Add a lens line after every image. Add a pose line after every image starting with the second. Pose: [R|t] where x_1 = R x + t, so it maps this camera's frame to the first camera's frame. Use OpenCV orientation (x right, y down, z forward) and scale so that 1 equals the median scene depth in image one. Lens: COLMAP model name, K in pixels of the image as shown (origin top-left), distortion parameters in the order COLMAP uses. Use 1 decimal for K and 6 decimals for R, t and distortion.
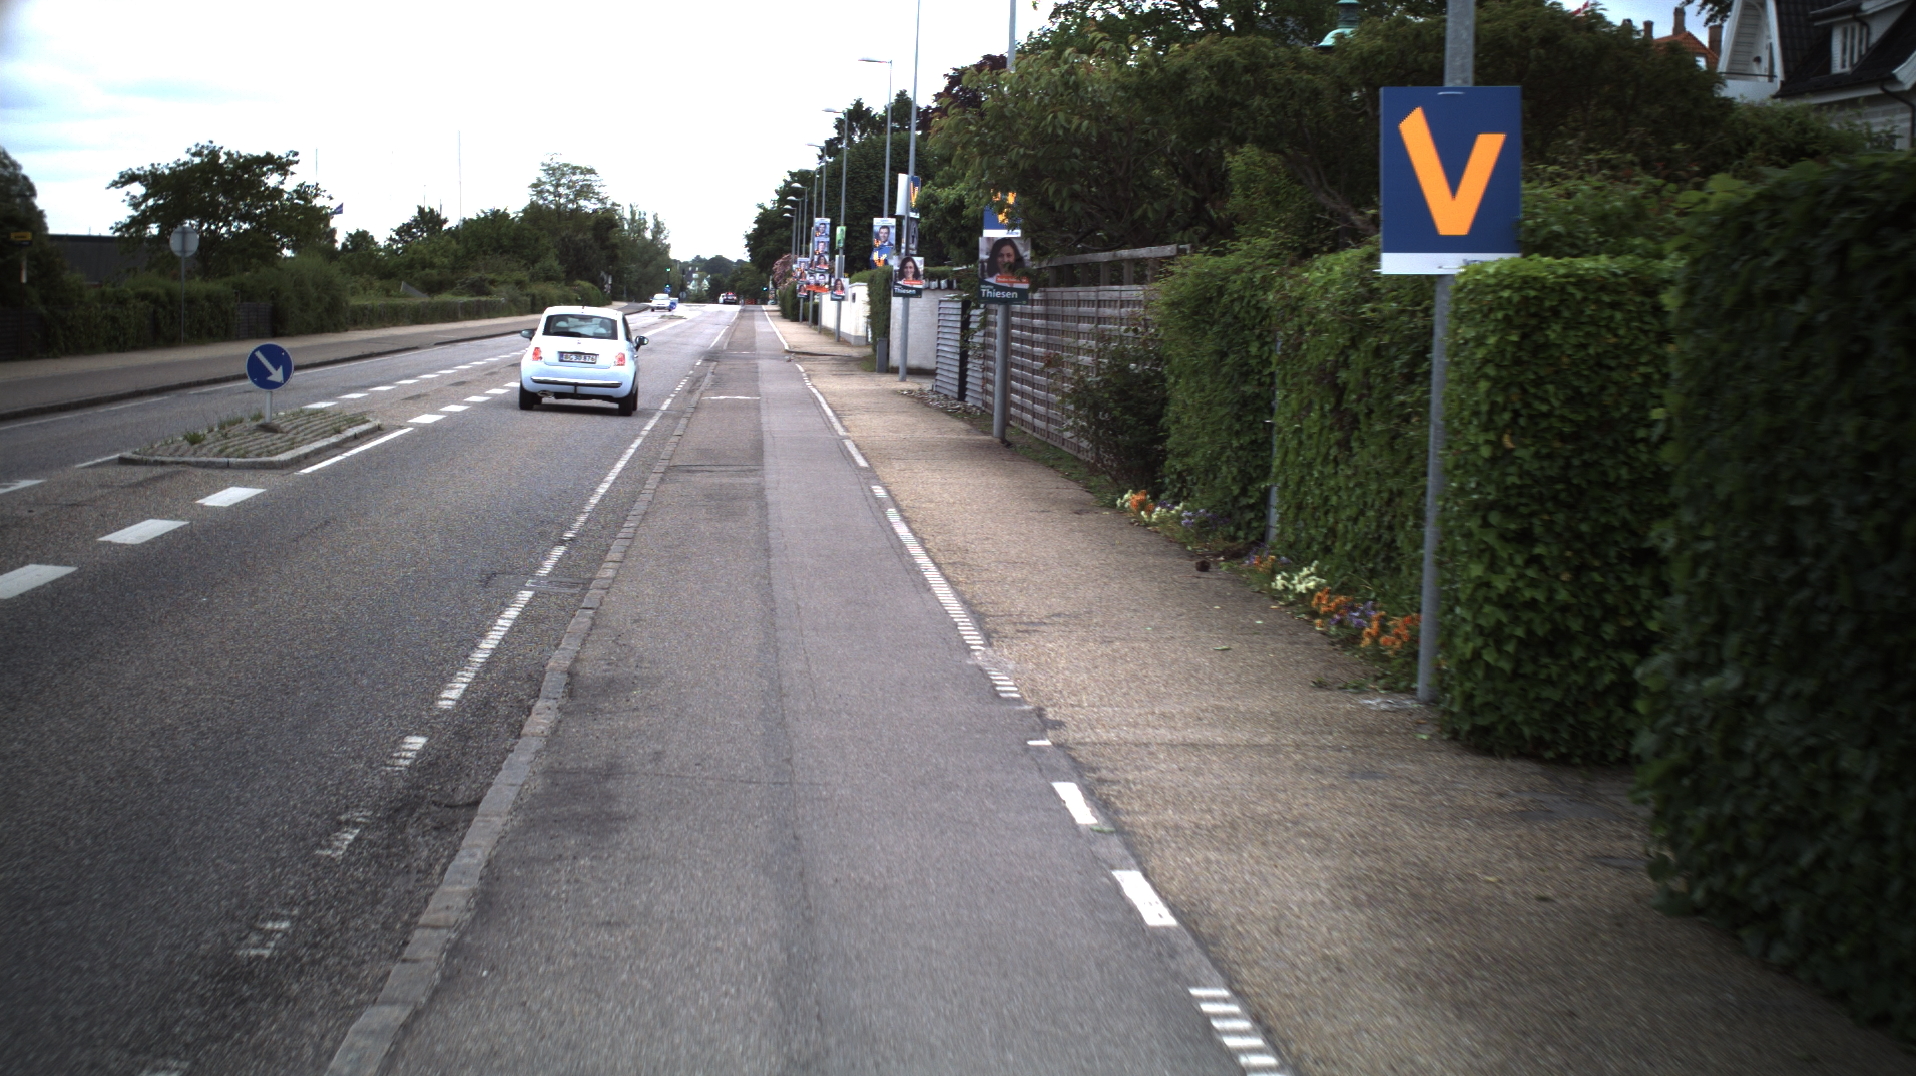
lens RADIAL K [[3510.5, 0, 958.0], [0, 3510.5, 538.0], [0, 0, 1]] dist [-0.285570, 0.375868]
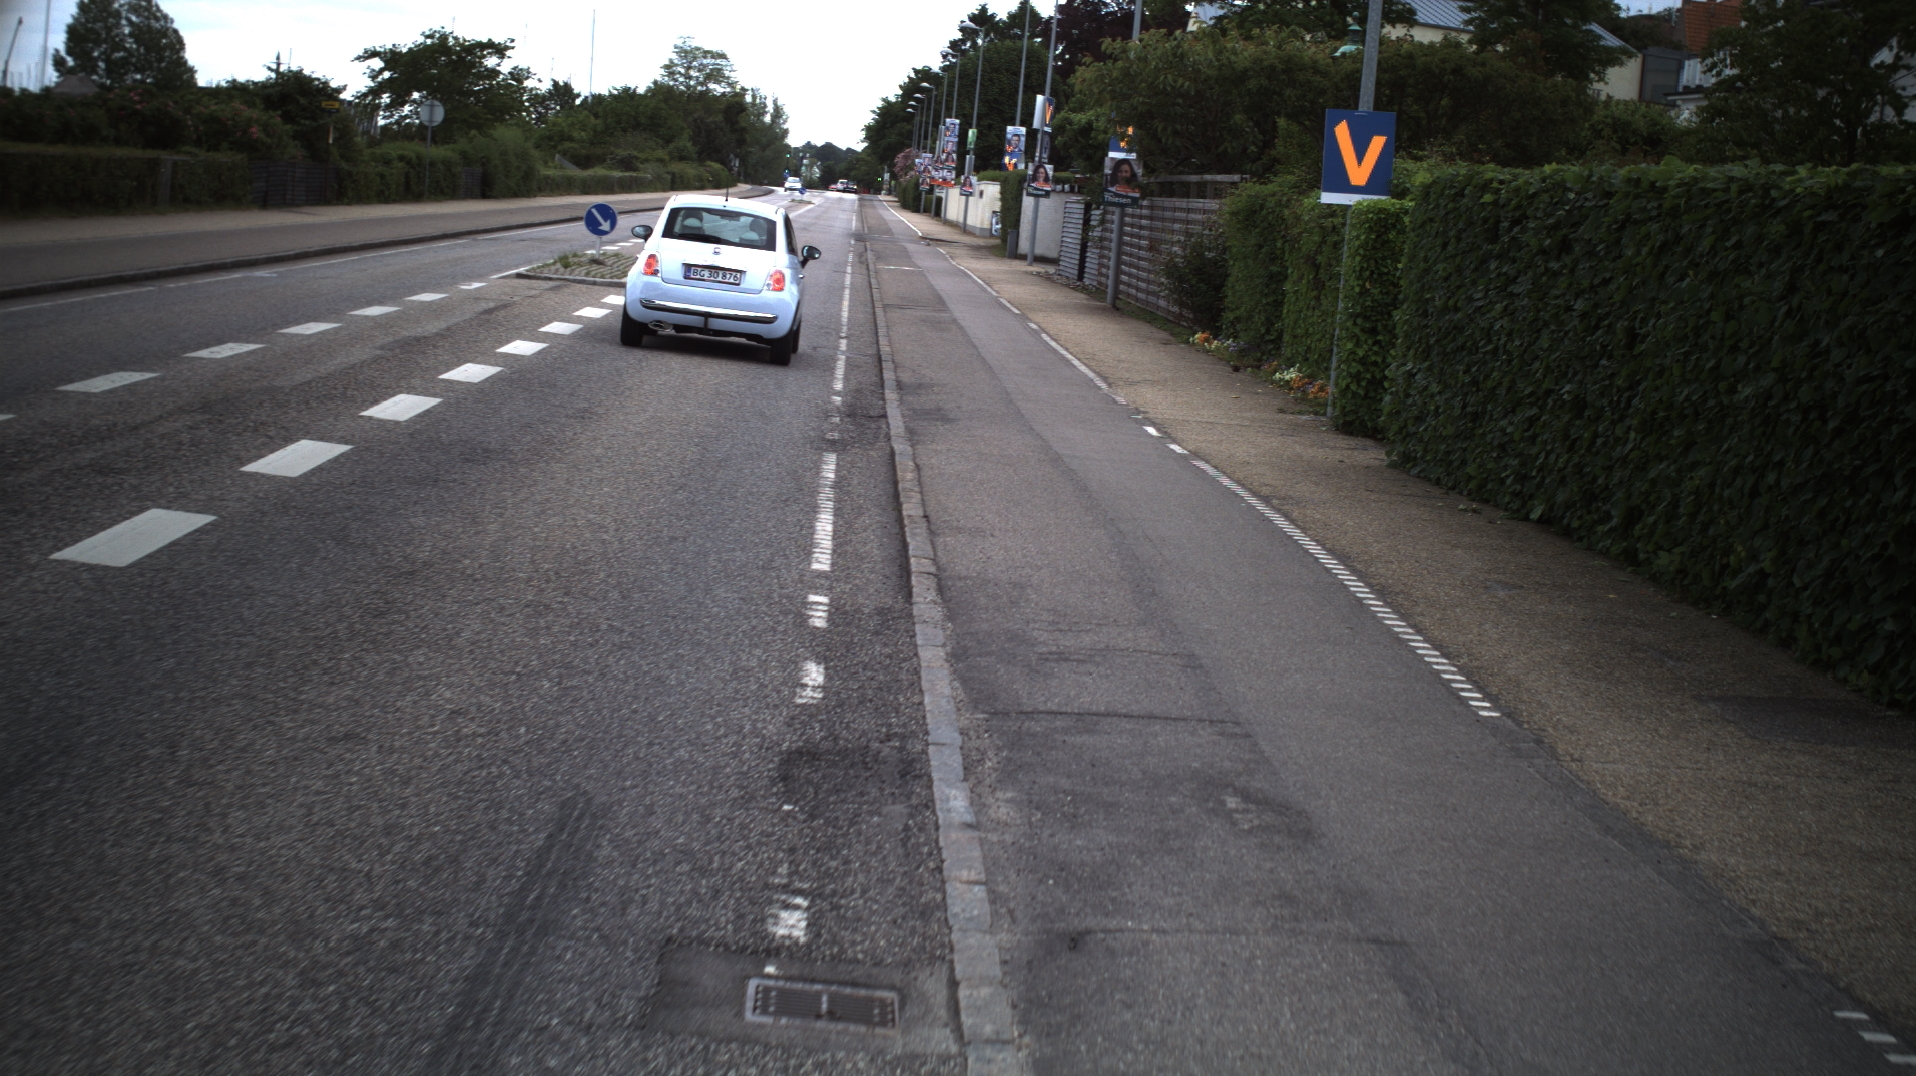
lens RADIAL K [[3510.5, 0, 958.0], [0, 3510.5, 538.0], [0, 0, 1]] dist [-0.285570, 0.375868]
pose [[0.997770, 0.062276, -0.024034, -0.009478], [-0.061552, 0.997660, 0.029760, 0.024916], [0.025831, -0.028214, 0.999268, -0.362373]]
